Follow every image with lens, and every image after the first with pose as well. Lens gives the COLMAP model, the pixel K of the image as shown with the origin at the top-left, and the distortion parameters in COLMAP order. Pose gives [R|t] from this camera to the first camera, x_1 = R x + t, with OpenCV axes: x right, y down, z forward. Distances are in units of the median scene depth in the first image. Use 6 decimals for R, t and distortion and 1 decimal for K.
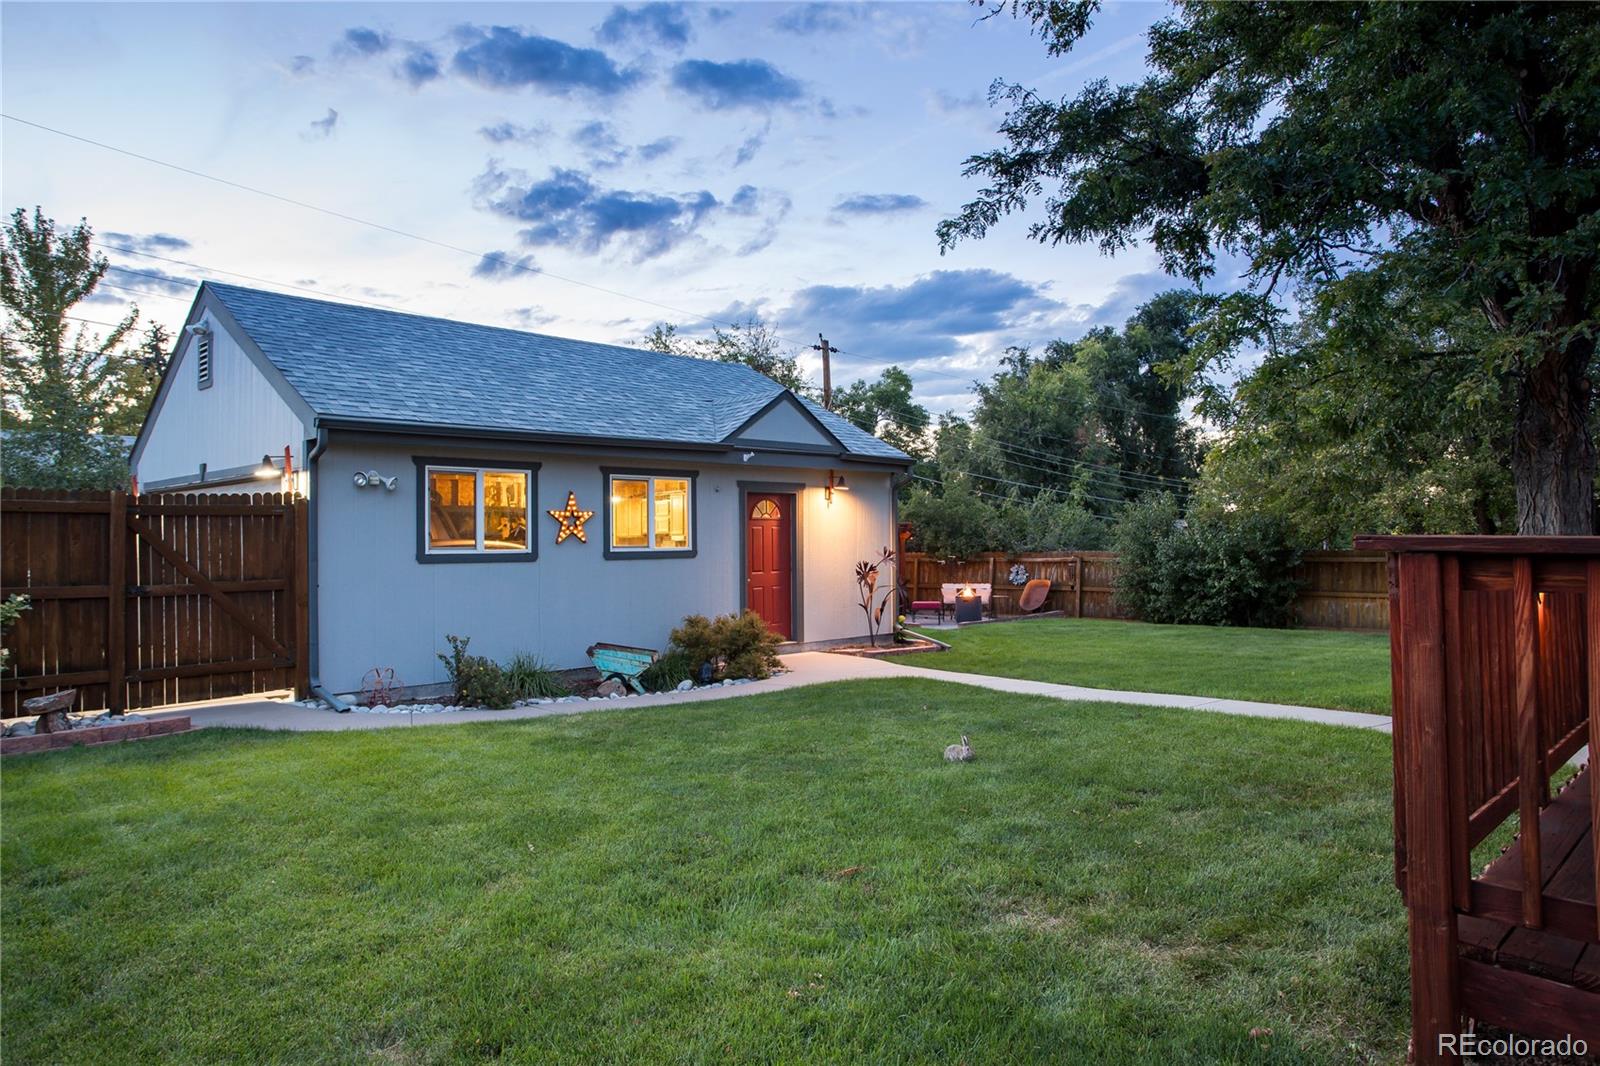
lens RADIAL K [[1057.9, 0, 785.7], [0, 1057.9, 524.3], [0, 0, 1]] dist [-0.057971, 0.064115]
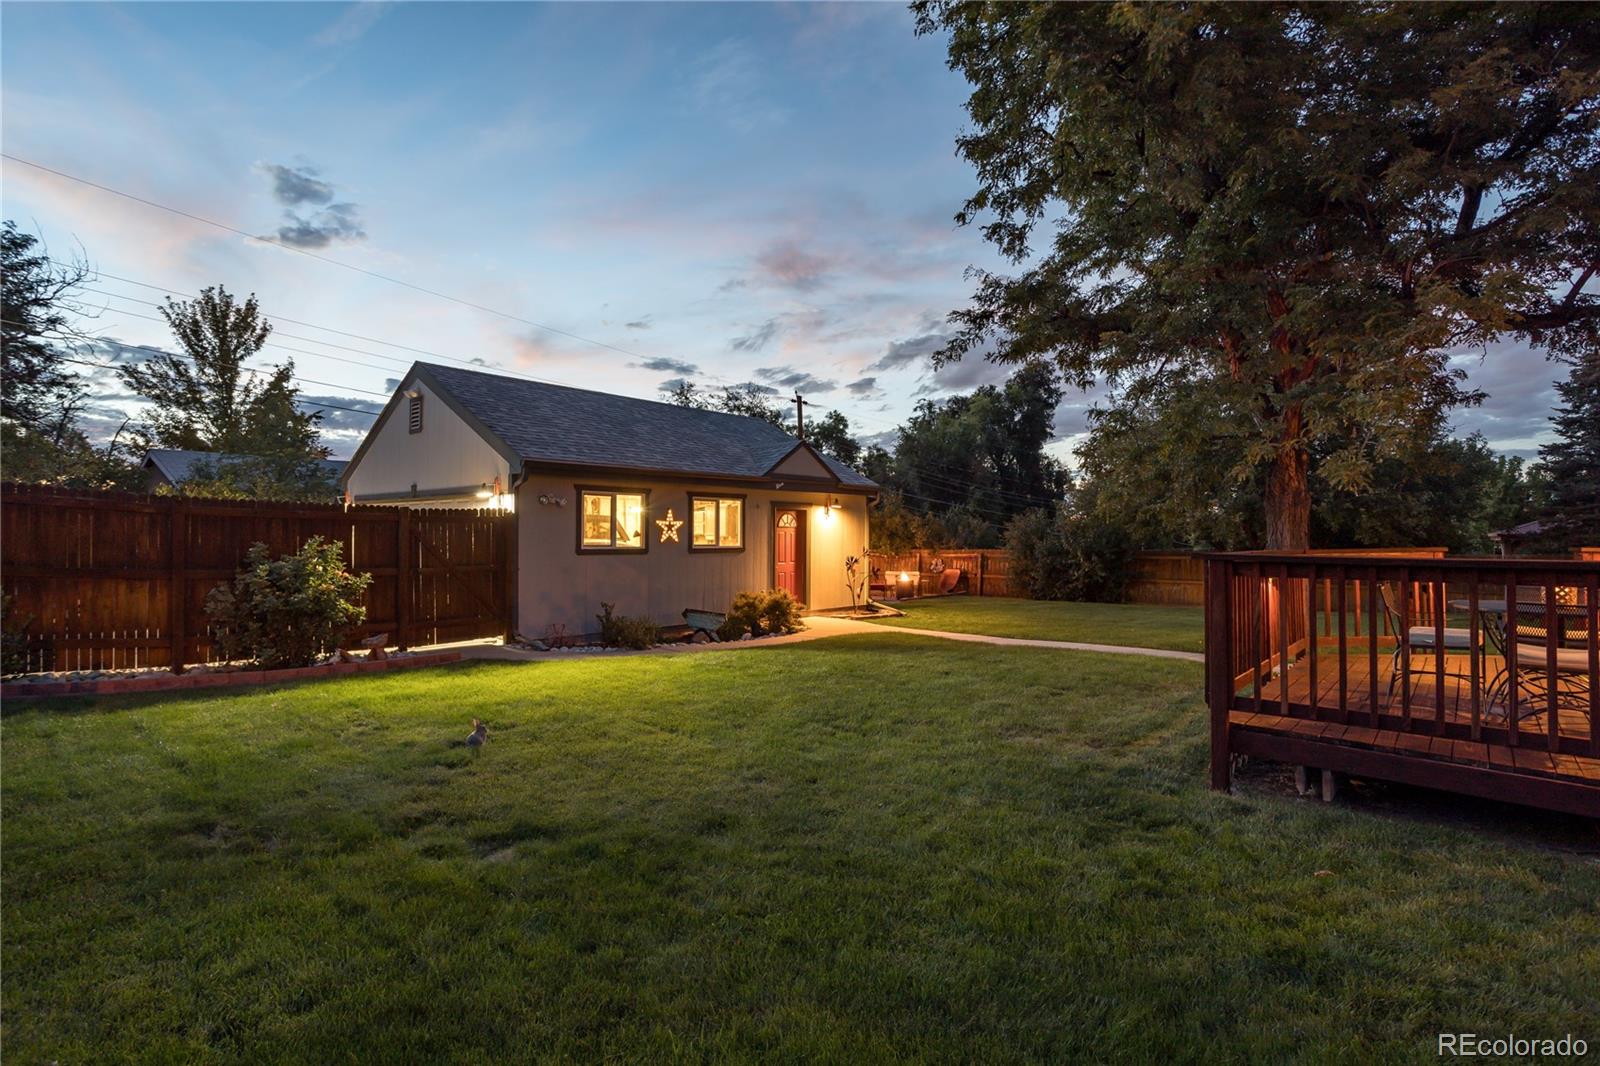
lens RADIAL K [[816.1, 0, 788.6], [0, 816.1, 523.8], [0, 0, 1]] dist [-0.058139, 0.037271]
pose [[0.997740, 0.012945, 0.065941, -0.095182], [-0.012881, 0.999916, -0.001391, -0.008035], [-0.065953, 0.000538, 0.997823, -0.148856]]
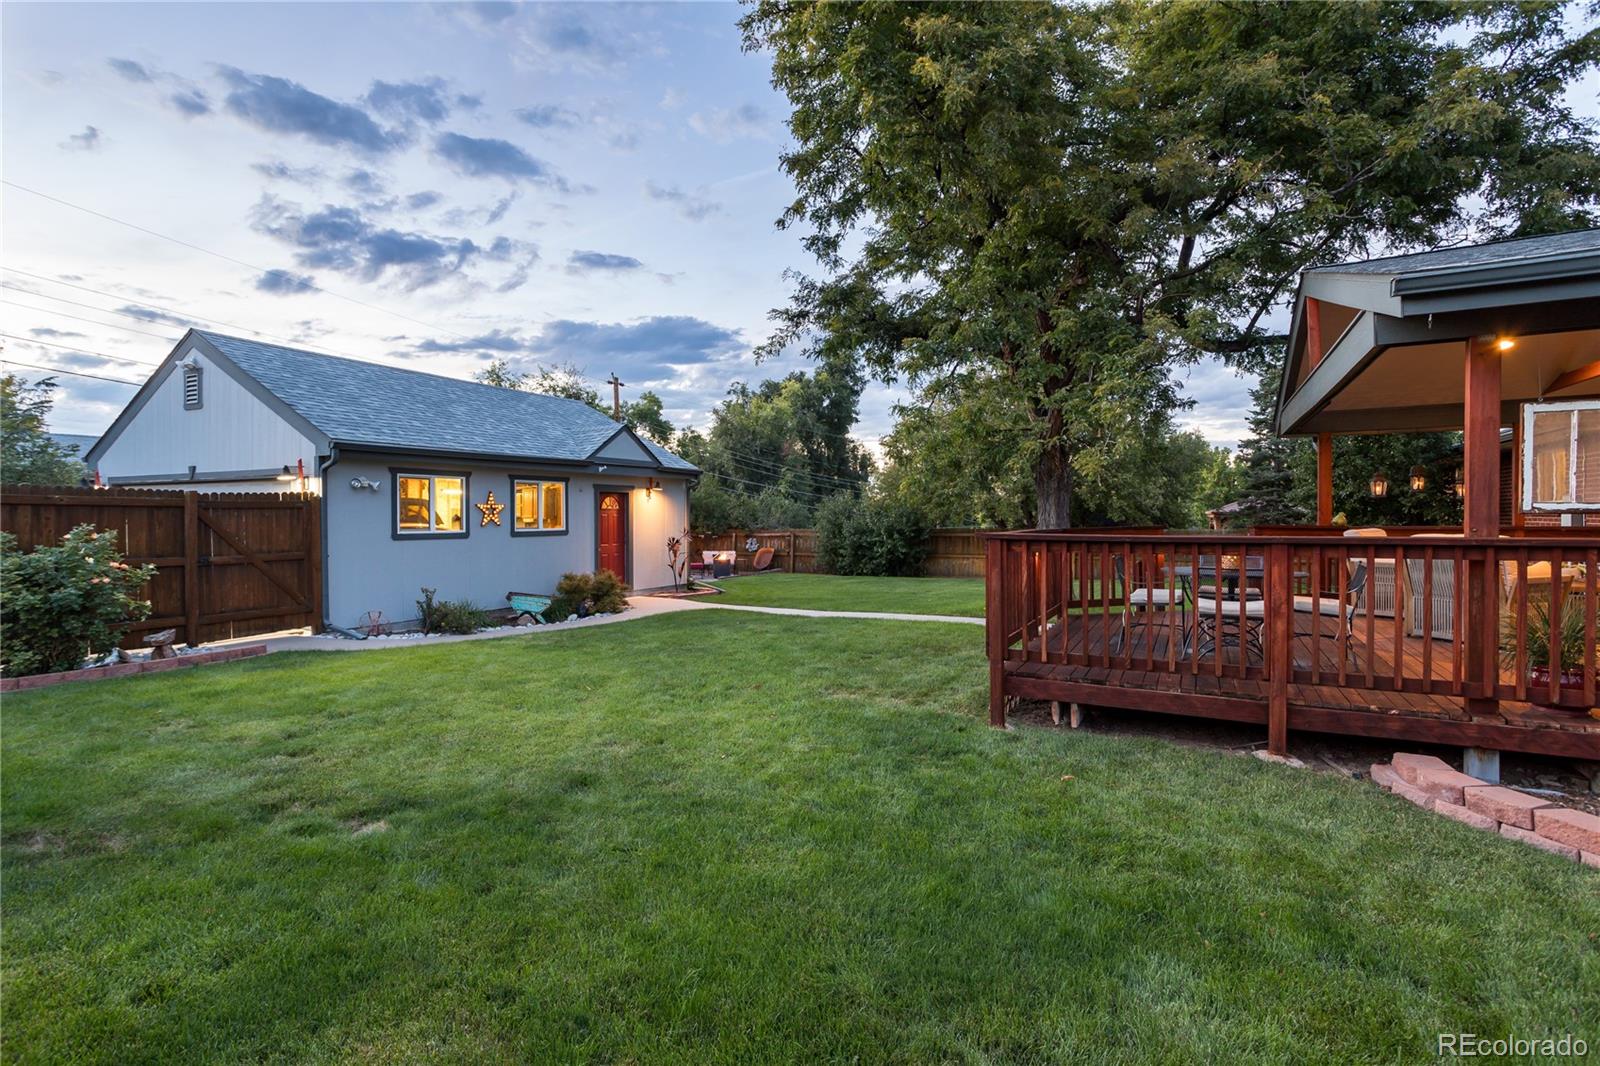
lens RADIAL K [[807.3, 0, 802.6], [0, 807.3, 525.4], [0, 0, 1]] dist [-0.041203, 0.032042]
pose [[0.951231, 0.001465, 0.308476, -0.115497], [-0.008938, 0.999700, 0.022815, -0.011063], [-0.308350, -0.024460, 0.950959, -0.187829]]
